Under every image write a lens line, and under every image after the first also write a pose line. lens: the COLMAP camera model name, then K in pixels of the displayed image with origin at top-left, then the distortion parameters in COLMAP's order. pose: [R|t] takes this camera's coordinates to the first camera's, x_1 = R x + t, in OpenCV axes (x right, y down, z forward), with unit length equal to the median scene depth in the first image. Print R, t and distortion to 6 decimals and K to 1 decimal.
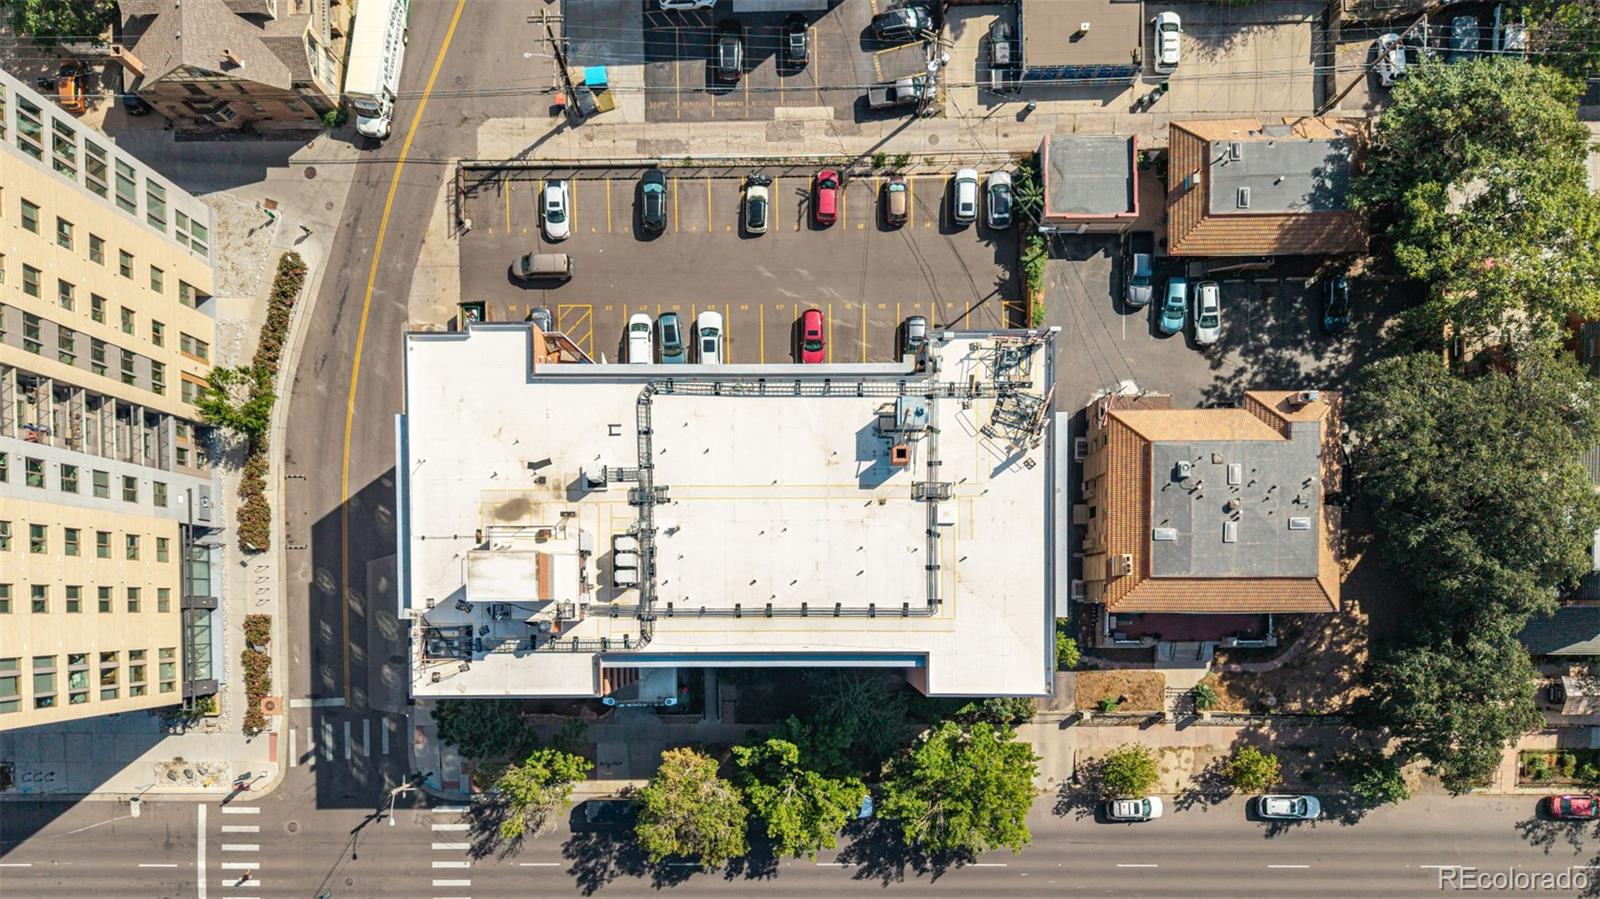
lens RADIAL K [[1063.8, 0, 800.0], [0, 1063.8, 449.5], [0, 0, 1]] dist [-0.001513, -0.000519]
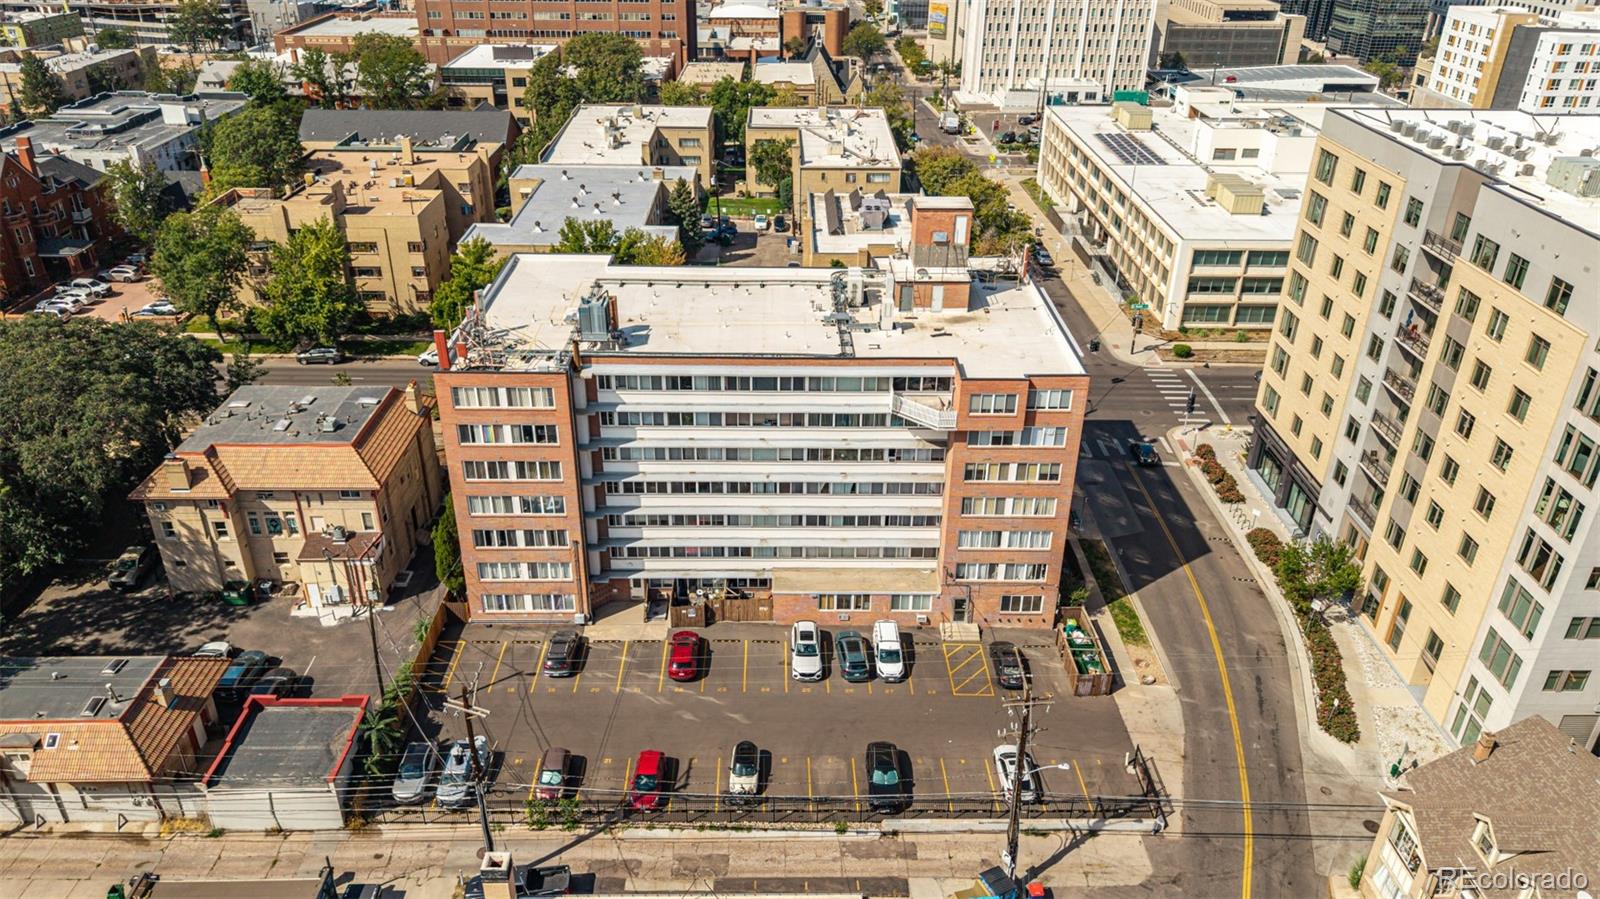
lens RADIAL K [[1128.3, 0, 790.6], [0, 1128.3, 467.4], [0, 0, 1]] dist [0.061610, -0.000882]
pose [[-1.000000, -0.000297, -0.000338, -0.070527], [-0.000145, -0.497978, 0.867189, -0.817977], [-0.000426, 0.867189, 0.497978, 0.413968]]
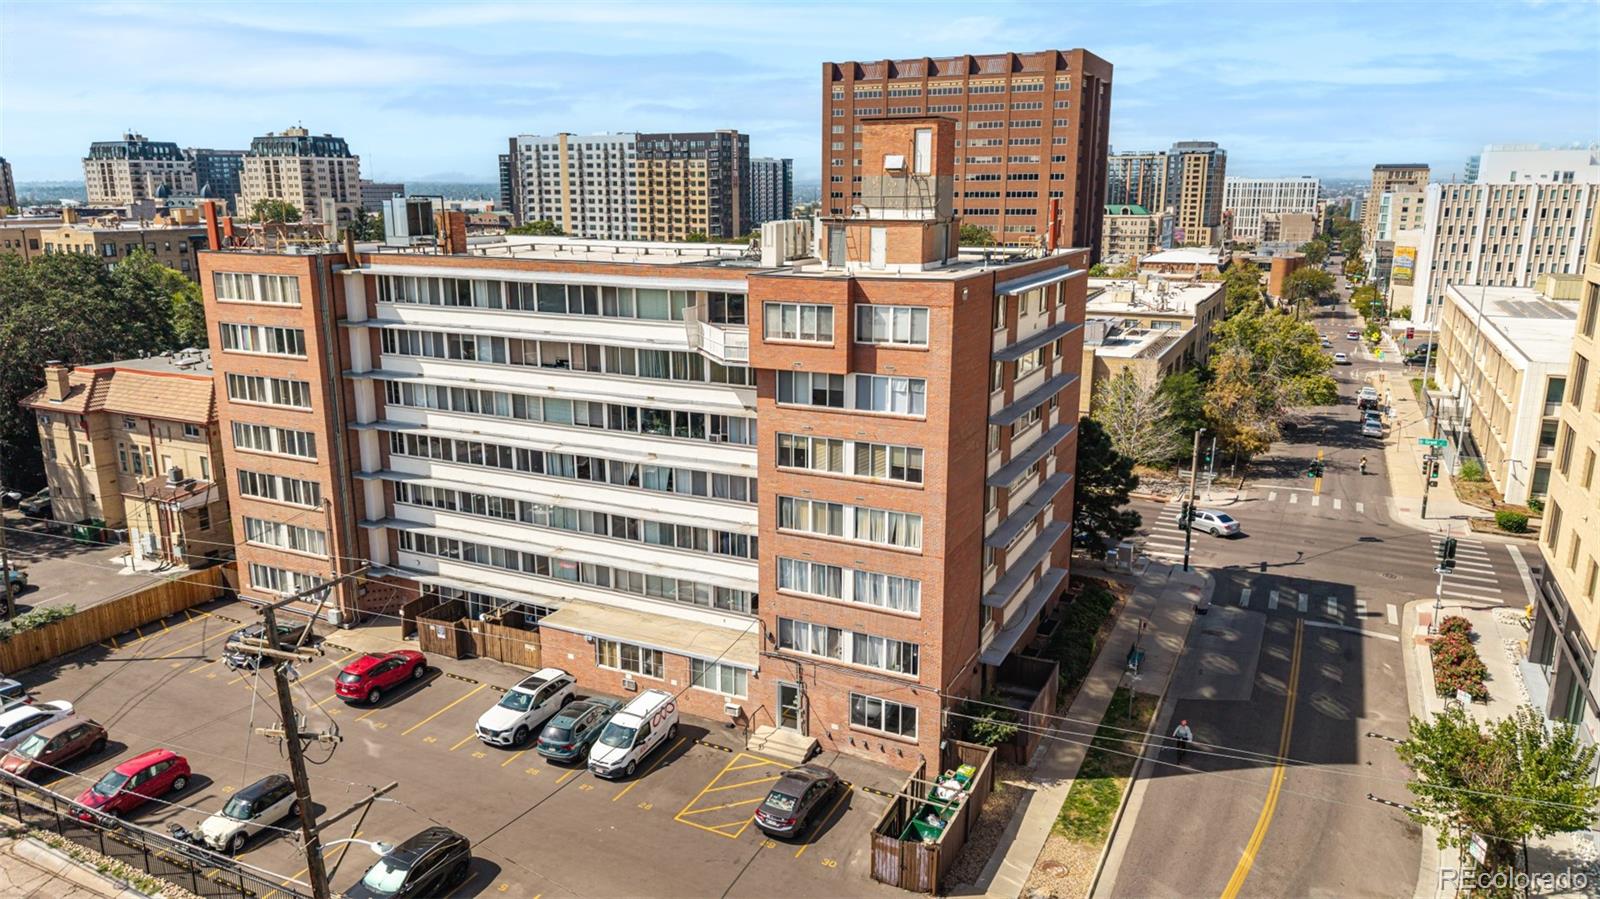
lens RADIAL K [[1086.5, 0, 800.0], [0, 1086.5, 449.5], [0, 0, 1]] dist [0.034663, -0.001438]
pose [[-0.895347, -0.100907, 0.433788, -0.442185], [0.445228, -0.227399, 0.866061, -0.498498], [0.011251, 0.968560, 0.248527, 0.727940]]
